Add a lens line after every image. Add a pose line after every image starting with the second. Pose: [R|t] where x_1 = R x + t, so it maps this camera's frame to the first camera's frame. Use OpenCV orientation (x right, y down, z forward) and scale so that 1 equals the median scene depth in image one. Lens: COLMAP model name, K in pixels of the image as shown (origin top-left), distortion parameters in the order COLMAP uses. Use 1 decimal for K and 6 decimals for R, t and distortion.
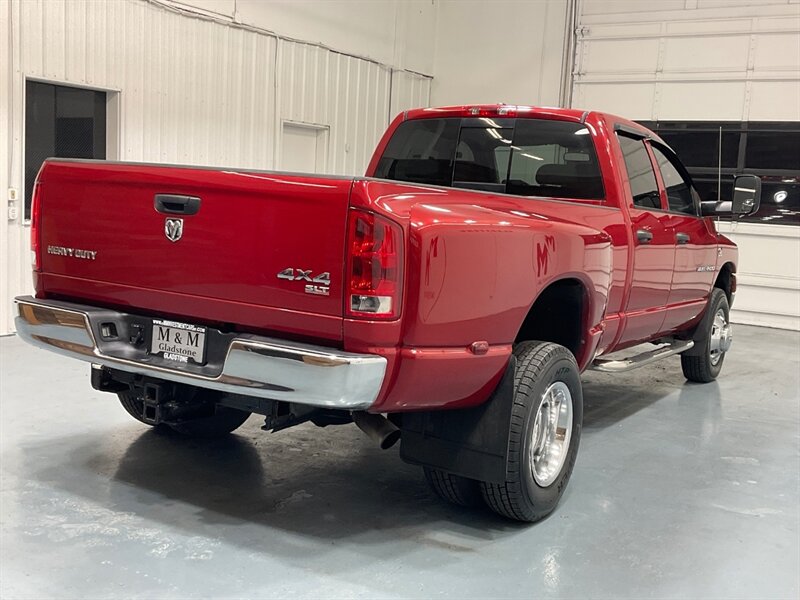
lens RADIAL K [[961.4, 0, 379.9], [0, 961.4, 299.0], [0, 0, 1]] dist [0.155165, -0.360658]
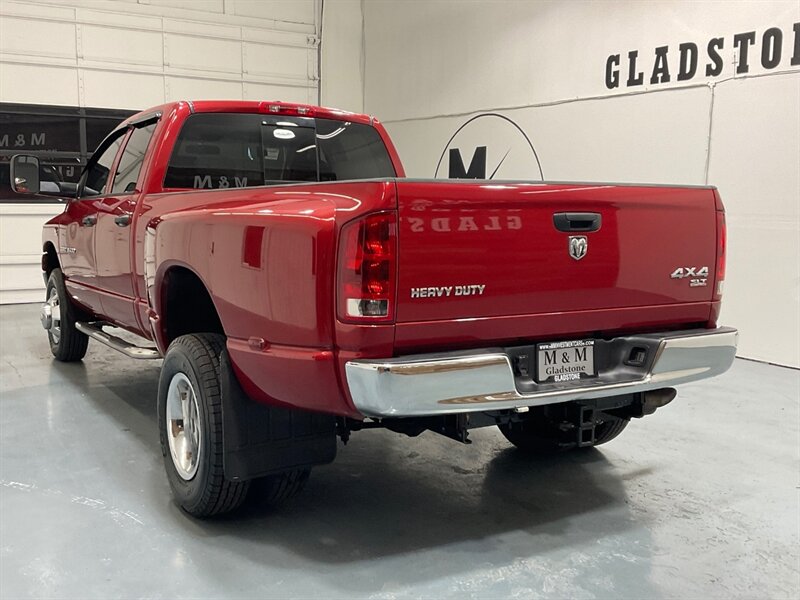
lens RADIAL K [[925.7, 0, 381.7], [0, 925.7, 299.1], [0, 0, 1]] dist [0.152186, -0.359944]
pose [[0.412758, -0.151893, 0.898086, -1.117099], [0.115481, 0.986767, 0.113817, -0.146134], [-0.903490, 0.056733, 0.424837, 0.757262]]
